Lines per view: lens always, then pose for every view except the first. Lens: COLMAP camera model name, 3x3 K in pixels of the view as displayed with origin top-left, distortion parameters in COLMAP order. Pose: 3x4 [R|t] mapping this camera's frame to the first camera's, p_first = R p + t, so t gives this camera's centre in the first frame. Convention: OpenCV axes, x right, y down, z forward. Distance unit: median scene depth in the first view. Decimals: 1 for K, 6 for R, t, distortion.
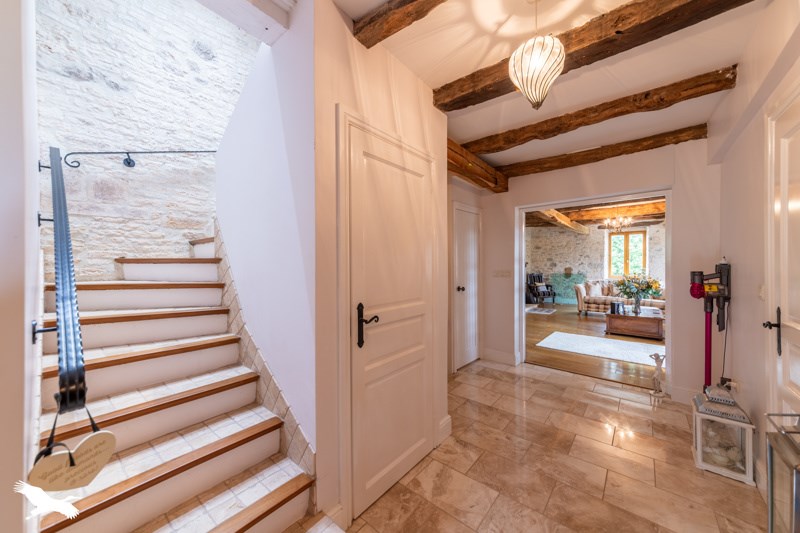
lens RADIAL K [[295.5, 0, 402.7], [0, 295.5, 265.7], [0, 0, 1]] dist [-0.001149, -0.000049]
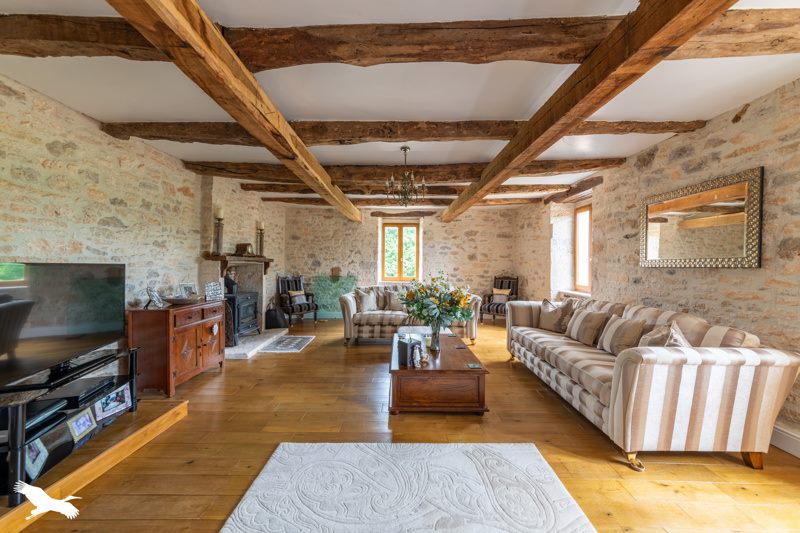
lens RADIAL K [[295.5, 0, 399.9], [0, 295.5, 264.7], [0, 0, 1]] dist [-0.001149, -0.000049]
pose [[0.767743, 0.003667, 0.640747, 0.241736], [-0.003450, 0.999993, -0.001589, 0.000235], [-0.640748, -0.000991, 0.767751, 0.383575]]
